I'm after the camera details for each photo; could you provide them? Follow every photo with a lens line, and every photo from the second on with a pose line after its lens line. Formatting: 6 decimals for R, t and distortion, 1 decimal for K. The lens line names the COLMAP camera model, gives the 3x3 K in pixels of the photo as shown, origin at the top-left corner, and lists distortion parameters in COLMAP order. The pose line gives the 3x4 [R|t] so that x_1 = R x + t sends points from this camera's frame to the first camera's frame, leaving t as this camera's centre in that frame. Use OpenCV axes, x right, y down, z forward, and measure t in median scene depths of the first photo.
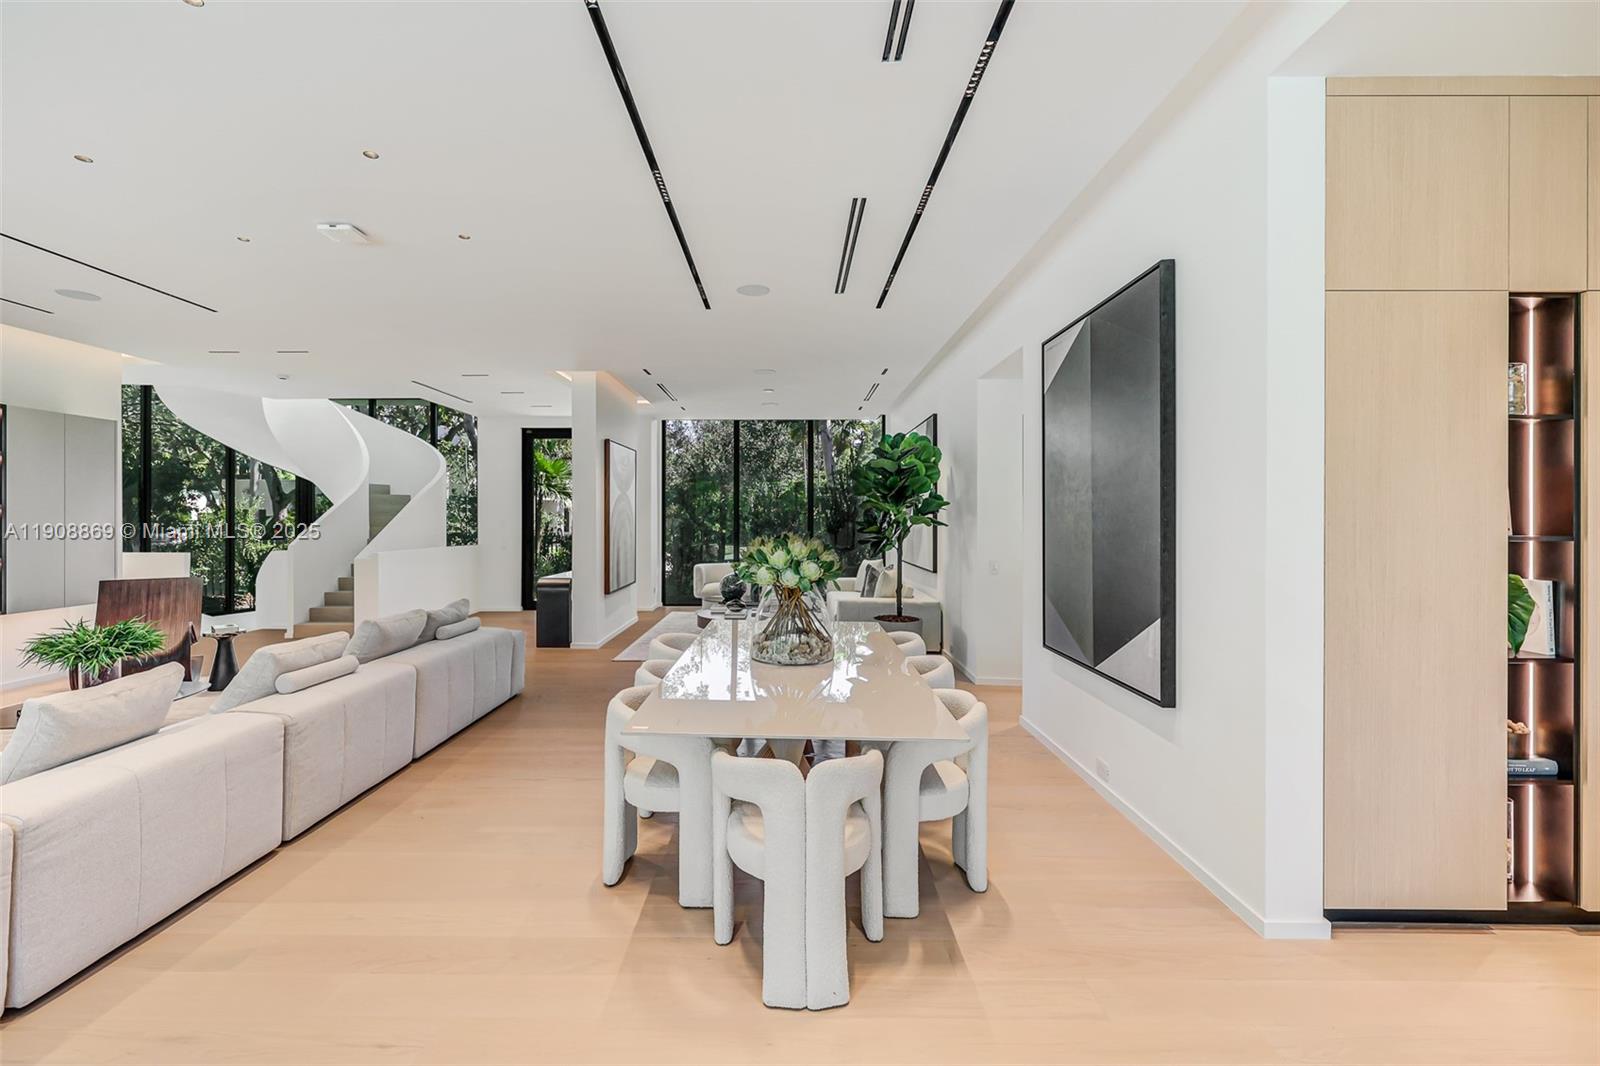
lens RADIAL K [[688.2, 0, 797.8], [0, 688.2, 528.2], [0, 0, 1]] dist [-0.000310, -0.000164]
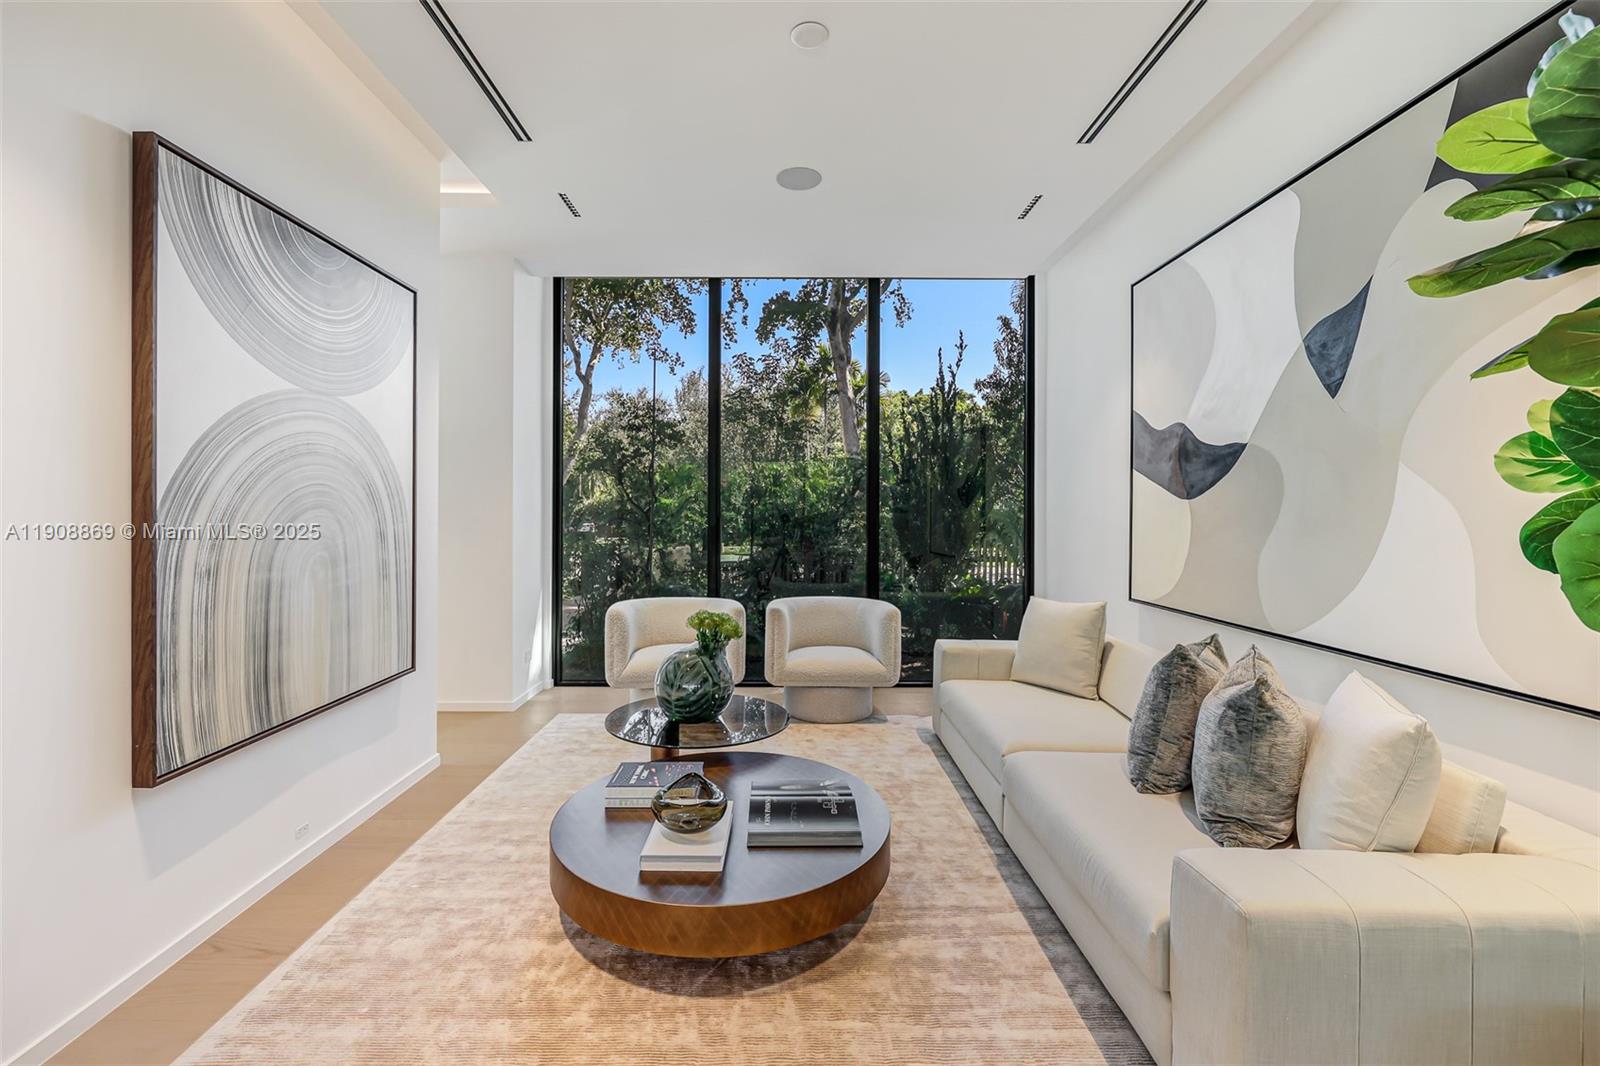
lens RADIAL K [[688.2, 0, 797.2], [0, 688.2, 525.1], [0, 0, 1]] dist [-0.000310, -0.000164]
pose [[0.999938, 0.004148, 0.010305, -0.042818], [-0.004157, 0.999991, 0.000862, 0.003695], [-0.010302, -0.000904, 0.999947, 0.610051]]
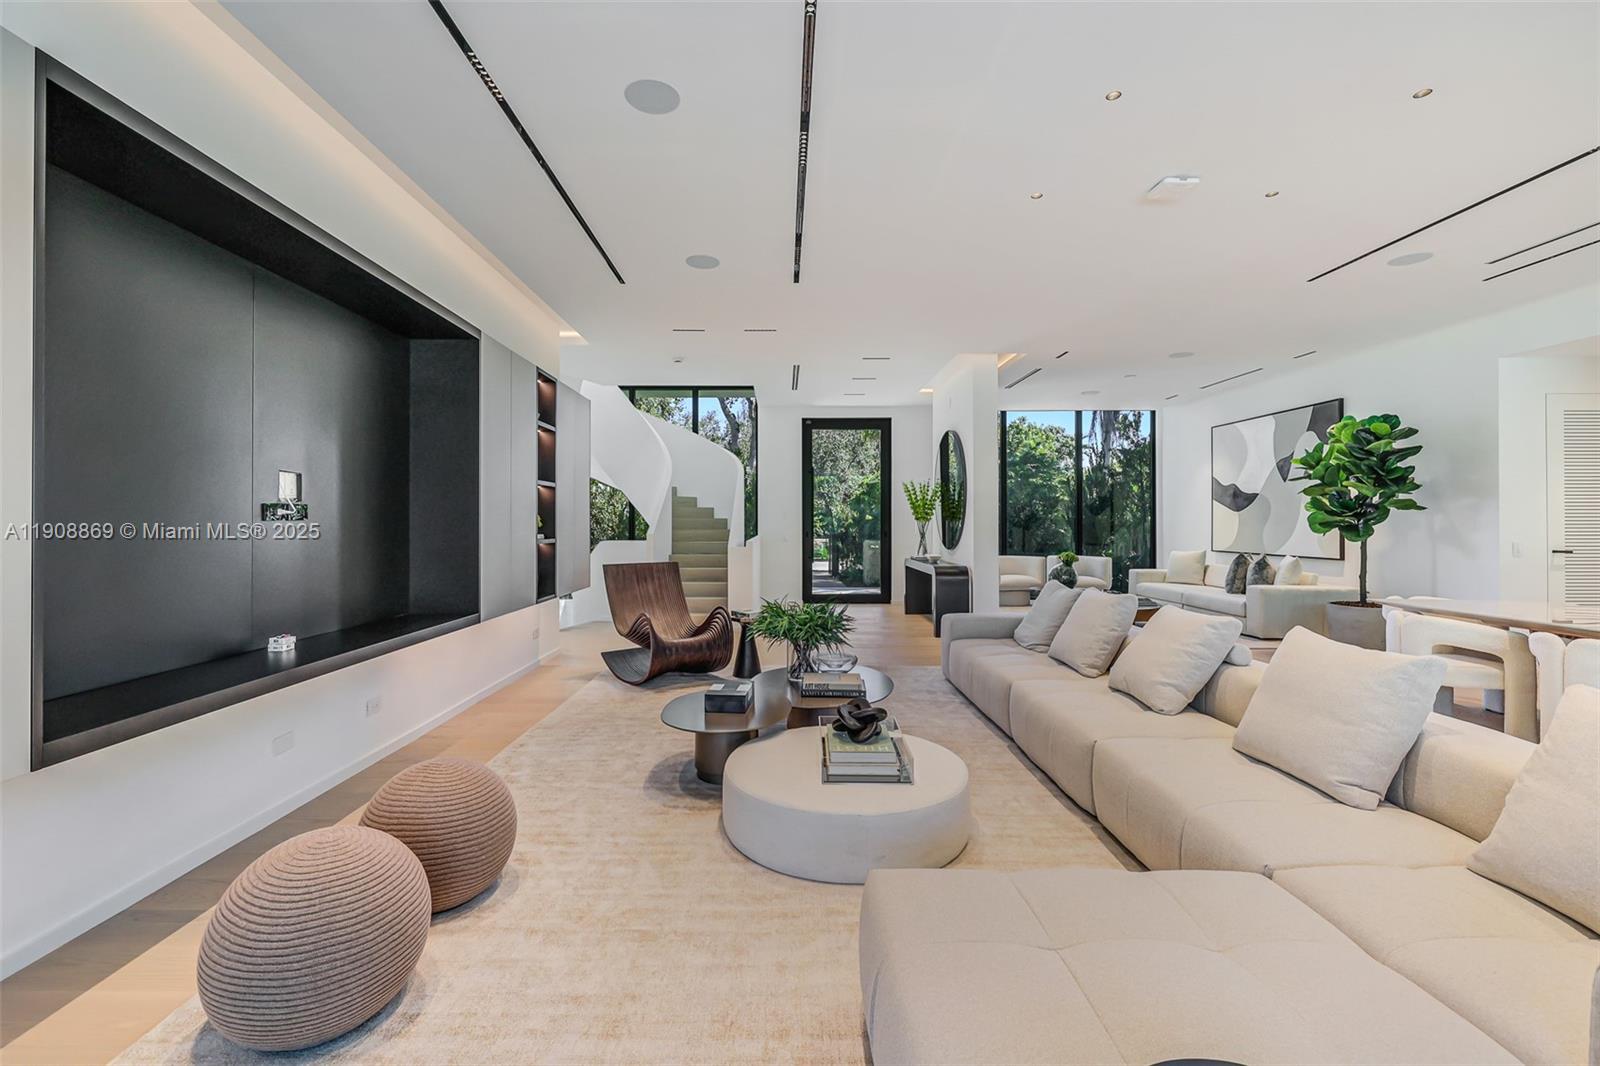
lens RADIAL K [[688.2, 0, 800.2], [0, 688.2, 531.7], [0, 0, 1]] dist [-0.000310, -0.000164]
pose [[0.999889, 0.001384, 0.014840, -0.455030], [-0.001367, 0.999998, -0.001172, 0.019505], [-0.014842, 0.001152, 0.999889, 0.019529]]
